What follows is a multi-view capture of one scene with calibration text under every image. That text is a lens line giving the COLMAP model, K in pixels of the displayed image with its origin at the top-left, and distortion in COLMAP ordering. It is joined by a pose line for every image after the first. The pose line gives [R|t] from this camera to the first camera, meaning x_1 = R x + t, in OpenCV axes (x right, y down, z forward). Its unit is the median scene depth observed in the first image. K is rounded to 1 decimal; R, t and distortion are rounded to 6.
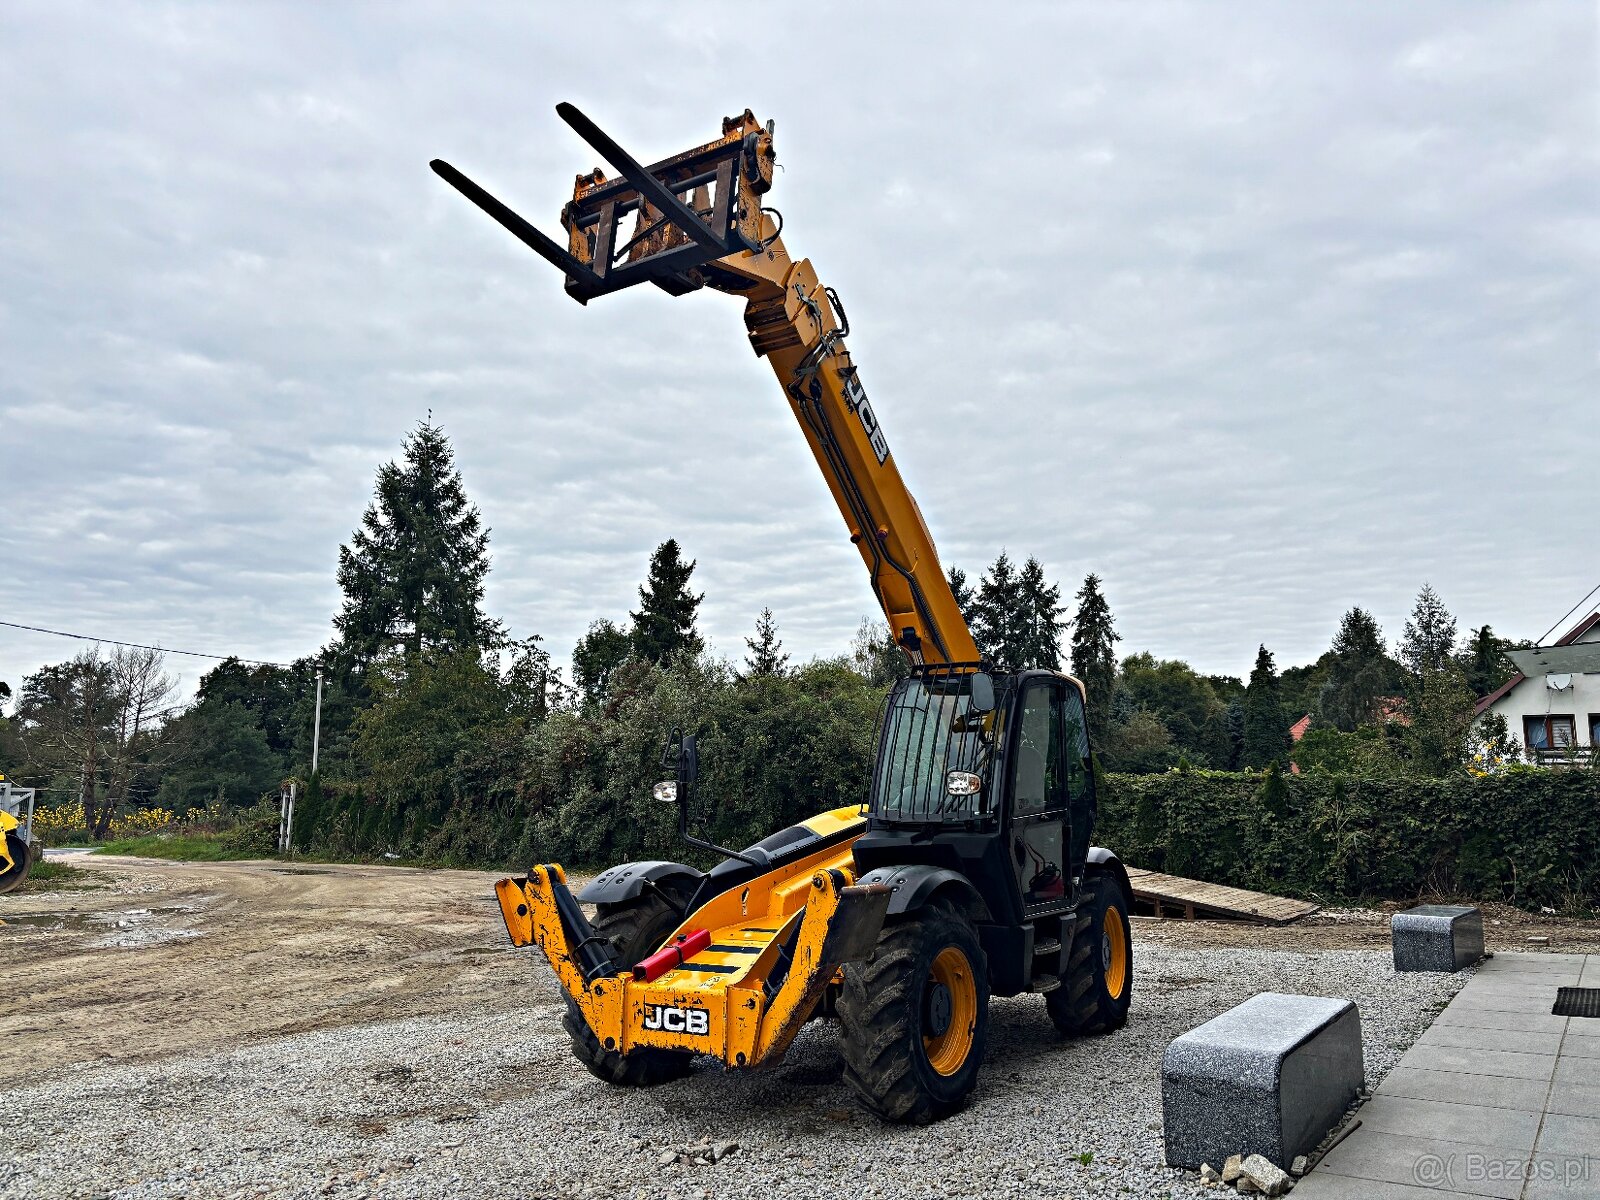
lens RADIAL K [[1237.4, 0, 782.6], [0, 1237.4, 598.9], [0, 0, 1]] dist [0.047935, 0.001199]
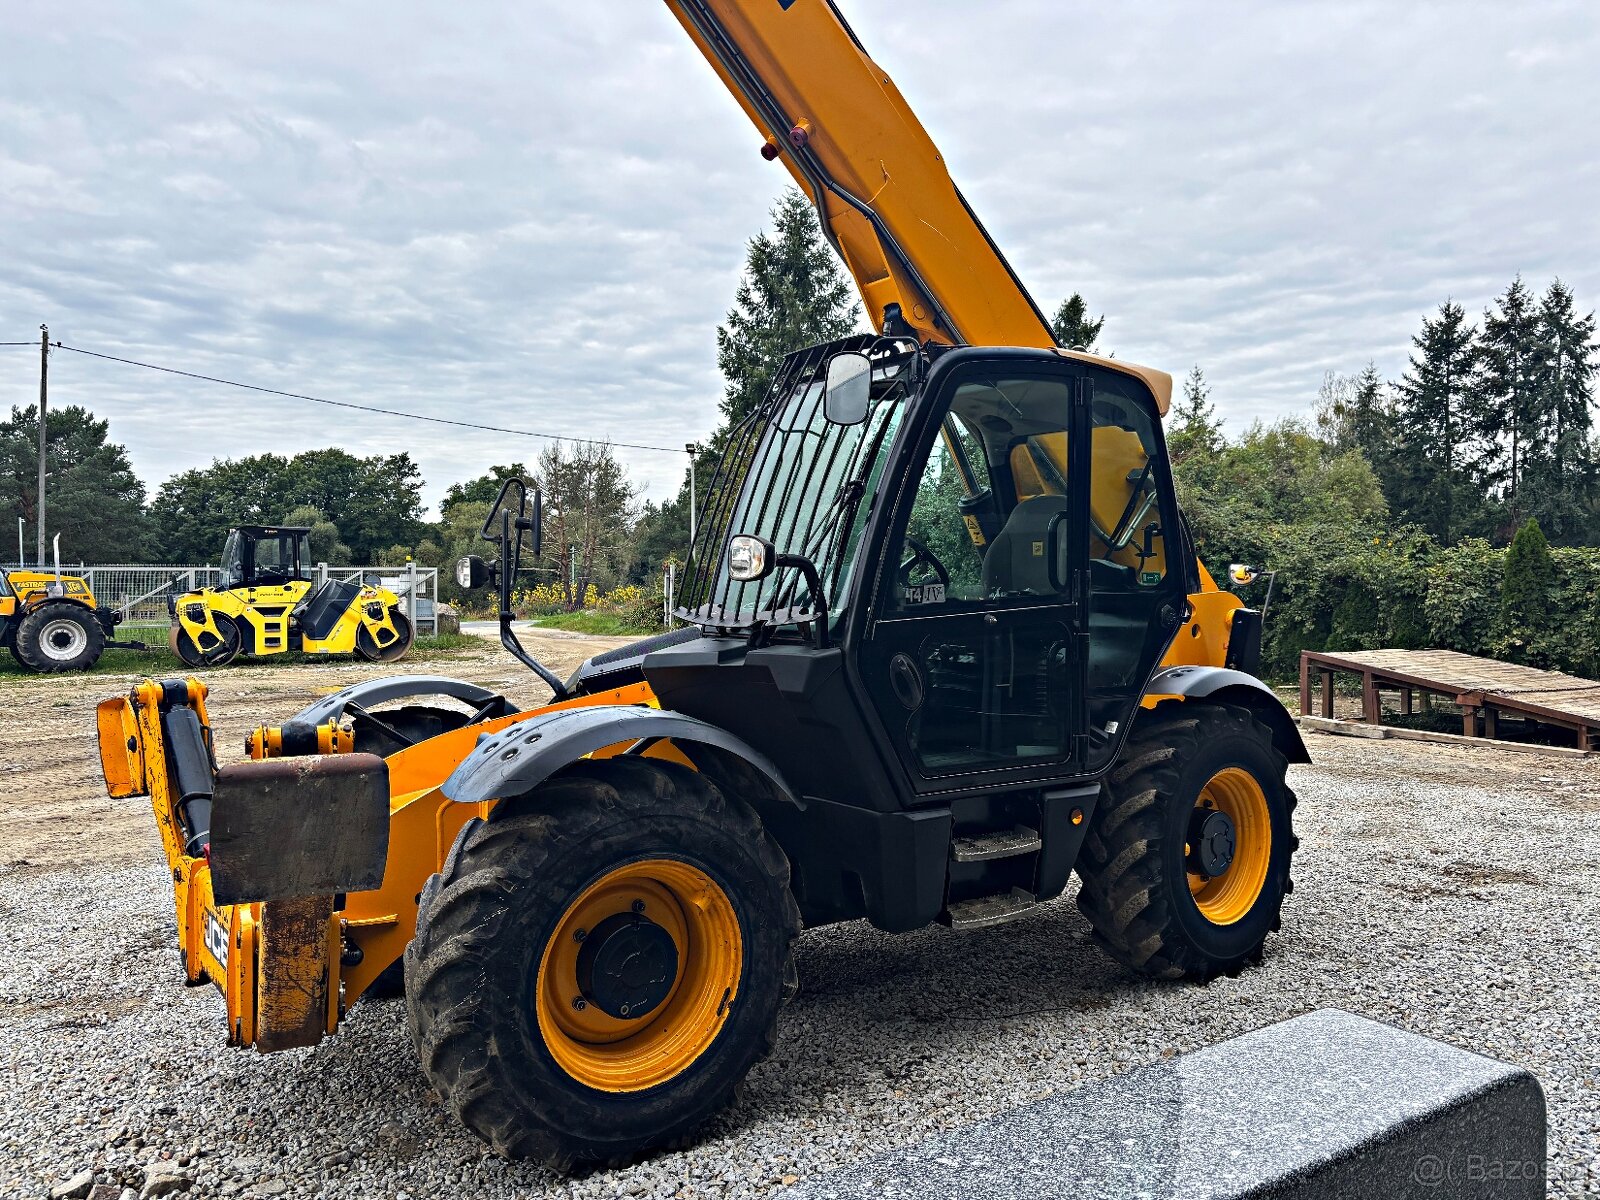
lens RADIAL K [[1206.6, 0, 802.7], [0, 1206.6, 597.6], [0, 0, 1]] dist [0.037475, -0.045948]
pose [[0.924704, 0.008428, -0.380593, 0.052110], [0.057497, 0.985194, 0.161513, 0.012209], [0.376319, -0.171234, 0.910529, 0.077203]]
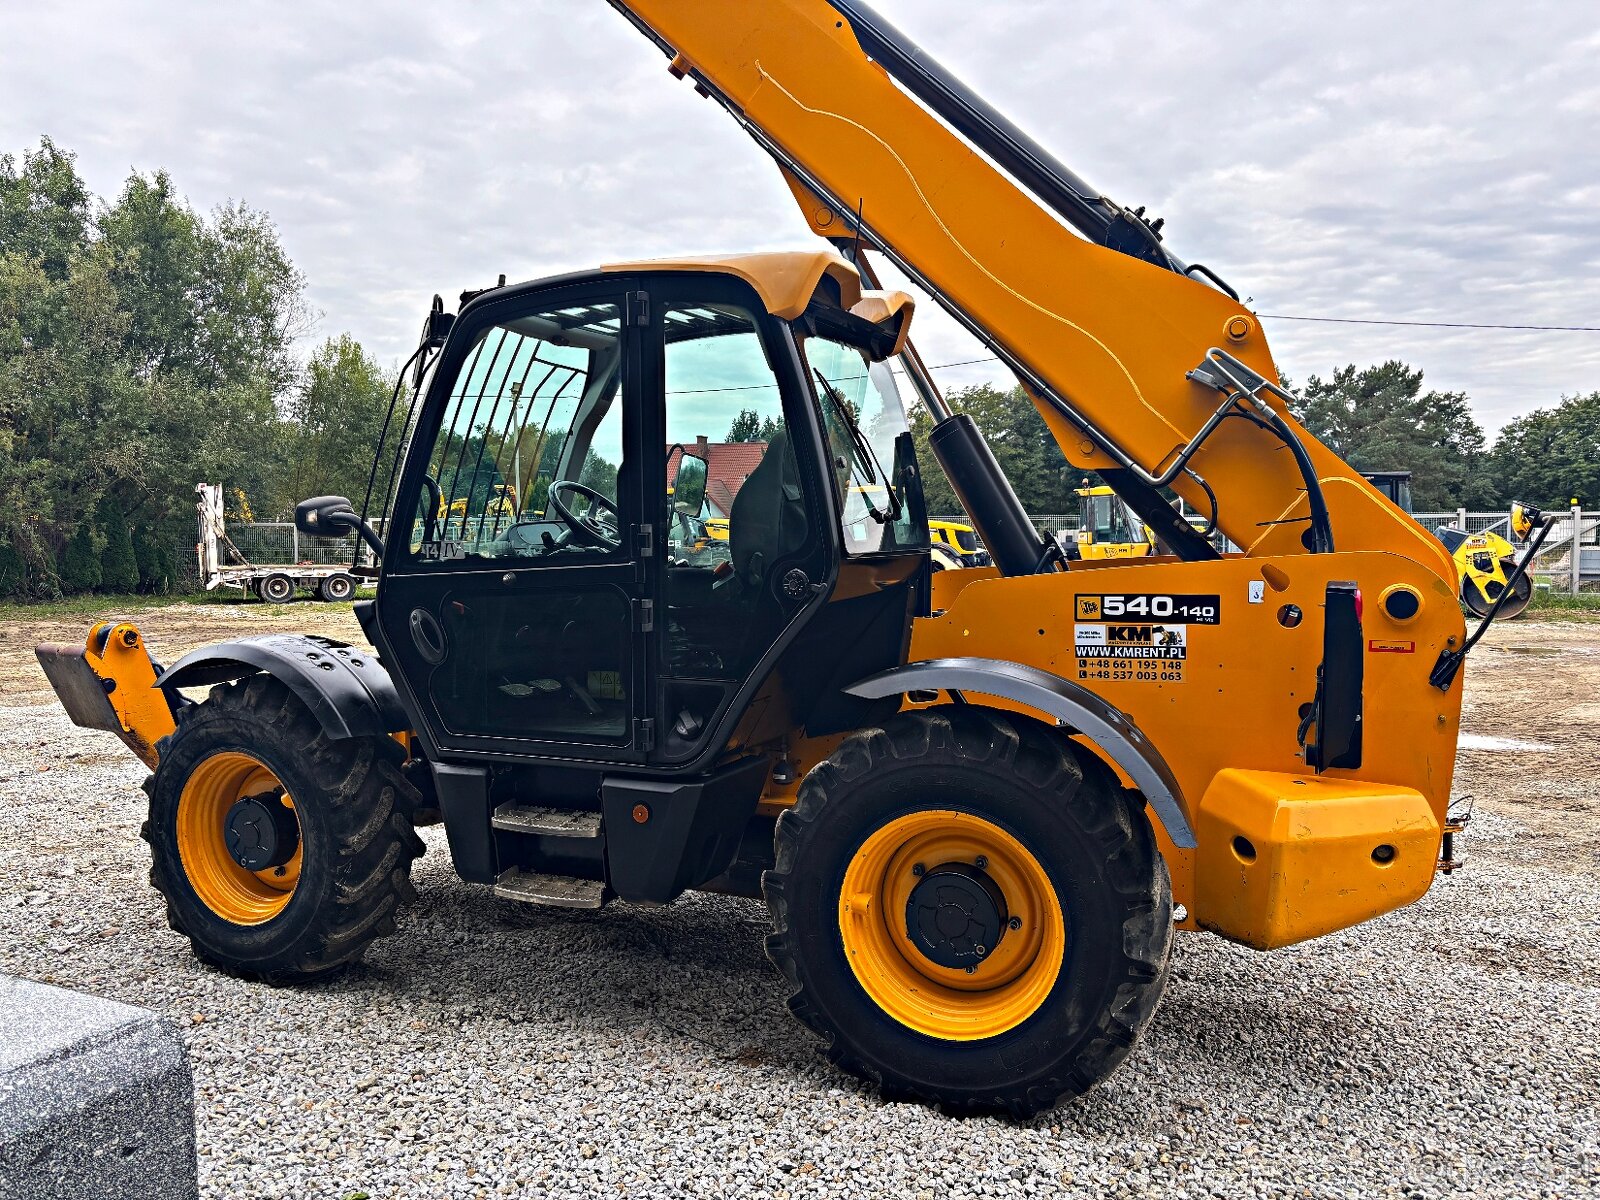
lens RADIAL K [[1216.7, 0, 827.3], [0, 1216.7, 598.4], [0, 0, 1]] dist [0.038344, -0.046174]
pose [[0.154966, 0.056903, -0.986280, 0.126772], [0.160994, 0.983540, 0.082041, 0.028845], [0.974713, -0.171499, 0.143254, 0.184568]]
